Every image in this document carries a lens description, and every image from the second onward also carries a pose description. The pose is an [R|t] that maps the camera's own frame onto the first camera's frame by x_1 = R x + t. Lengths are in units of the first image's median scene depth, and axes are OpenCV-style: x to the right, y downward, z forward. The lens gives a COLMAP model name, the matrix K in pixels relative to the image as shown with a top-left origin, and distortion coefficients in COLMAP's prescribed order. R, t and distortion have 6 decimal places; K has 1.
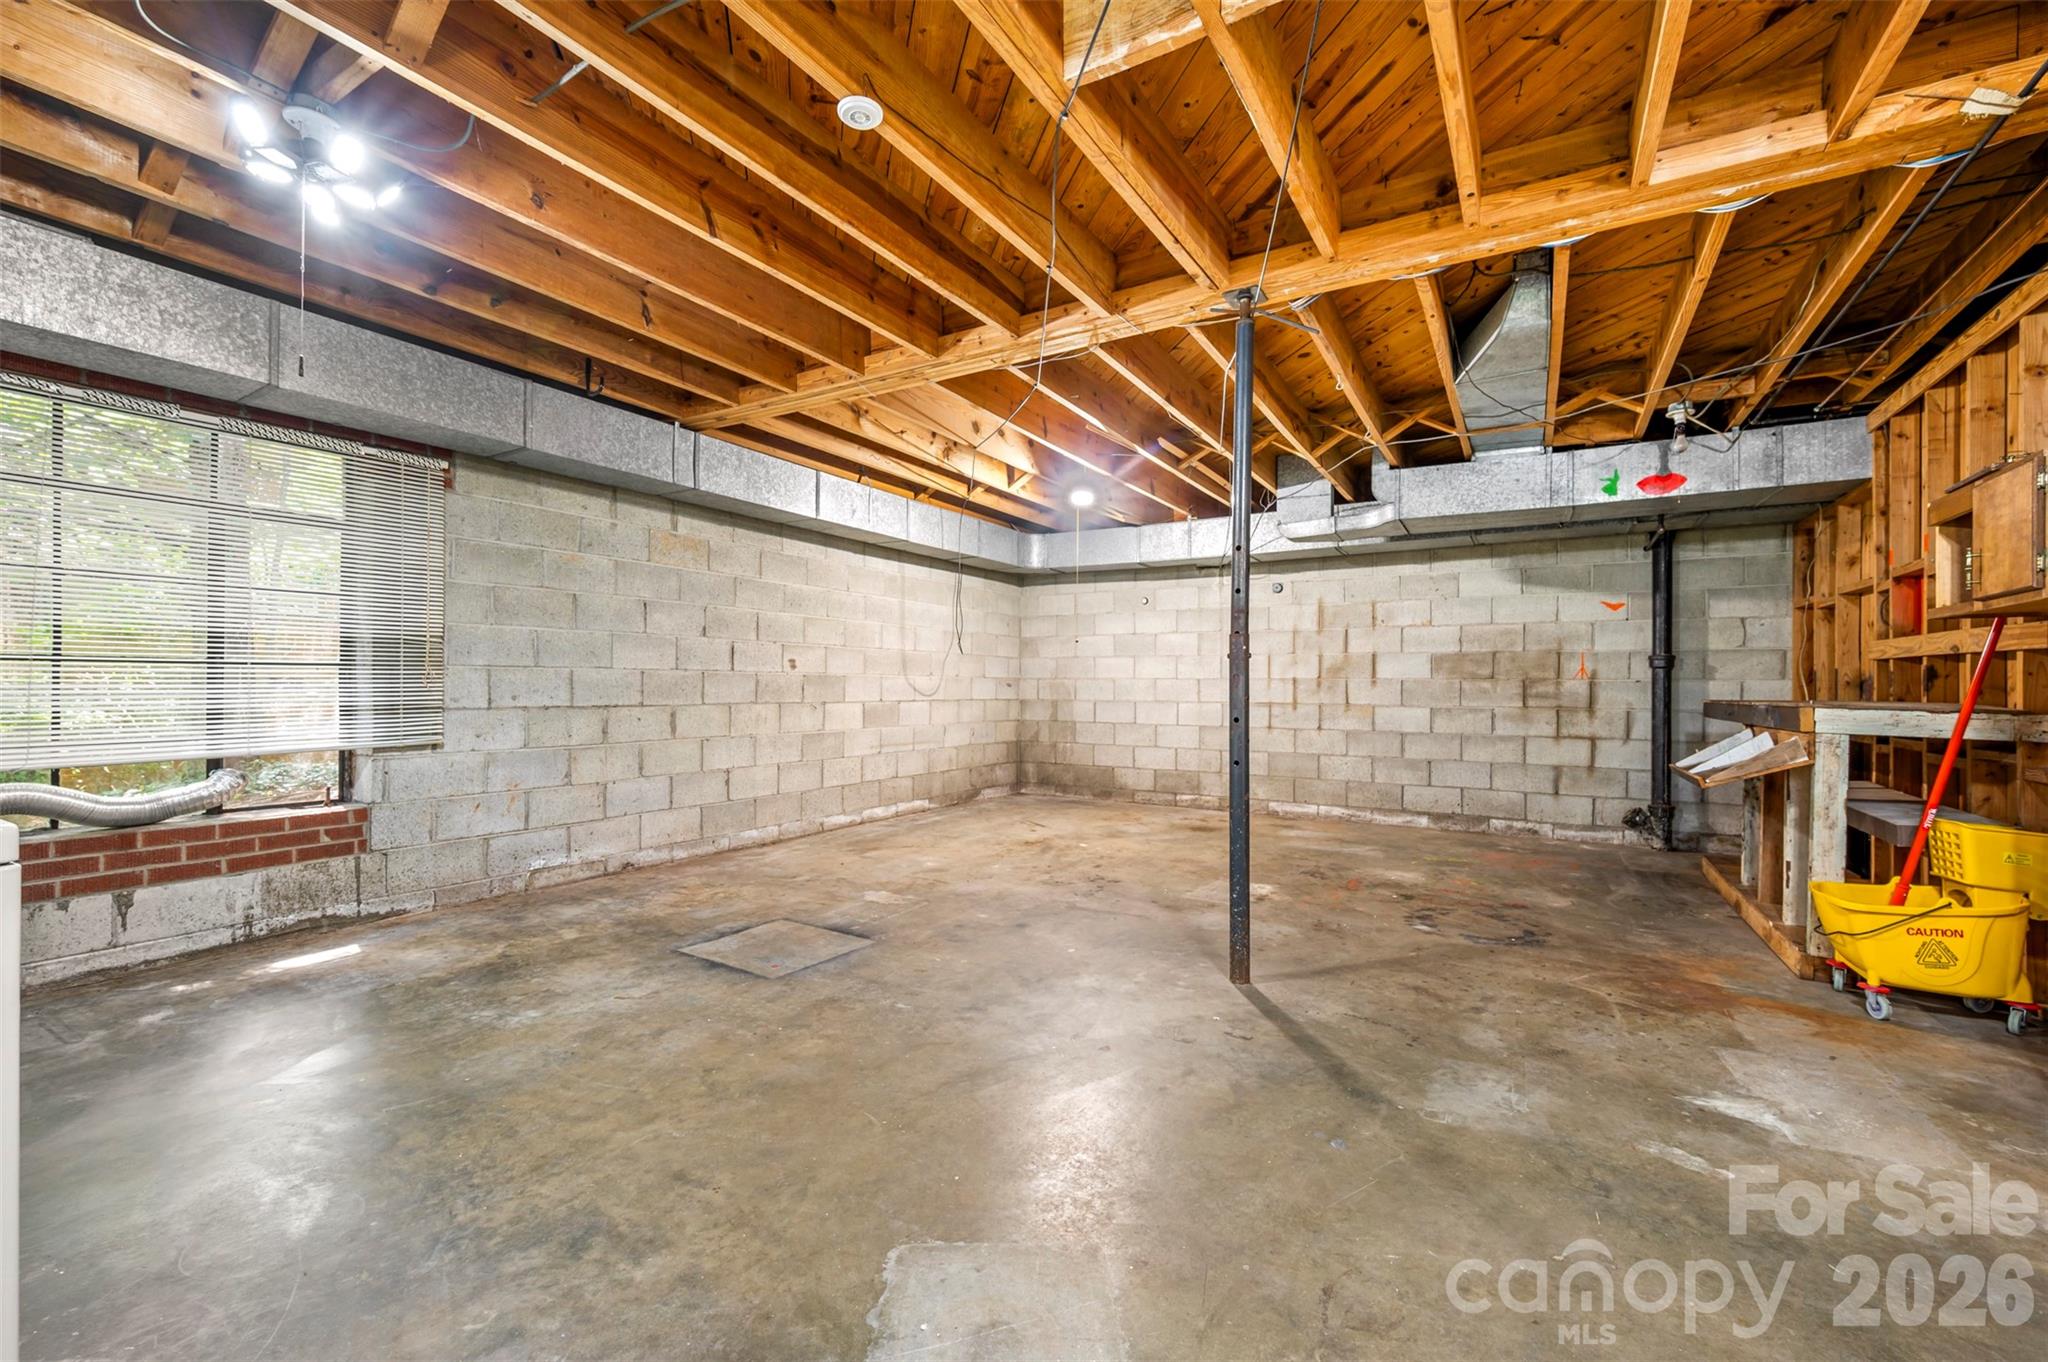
lens RADIAL K [[816.2, 0, 1029.7], [0, 816.2, 689.7], [0, 0, 1]] dist [0.000350, -0.000082]
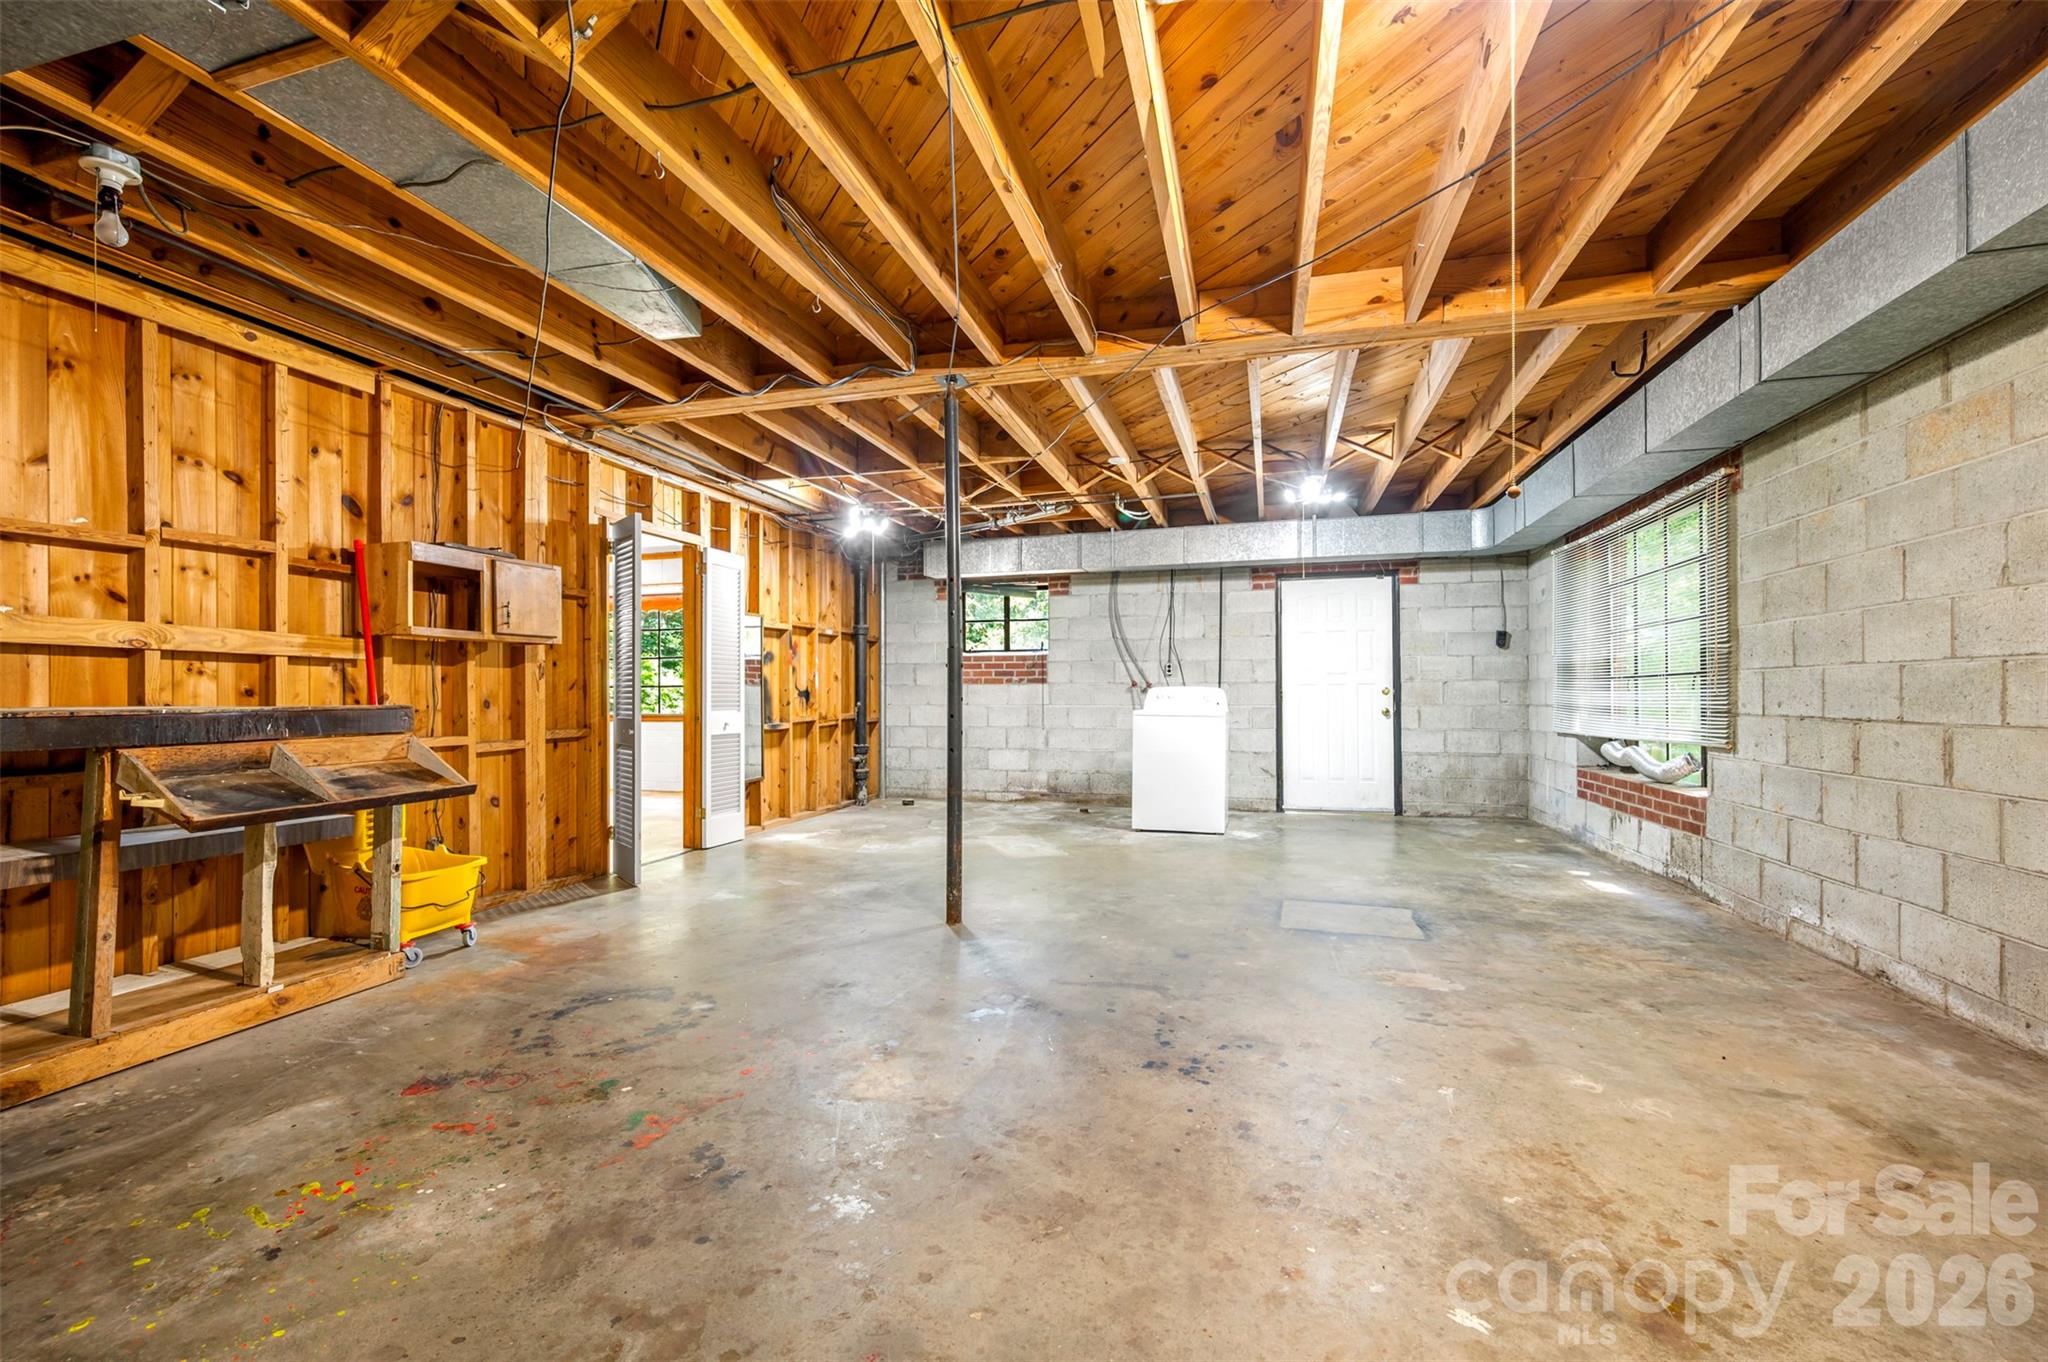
lens RADIAL K [[816.2, 0, 1023.1], [0, 816.2, 687.8], [0, 0, 1]] dist [0.000350, -0.000082]
pose [[-0.964834, -0.005131, -0.262810, 0.359162], [-0.003566, 0.999973, -0.006431, 0.000690], [0.262836, -0.005268, -0.964826, 1.651019]]
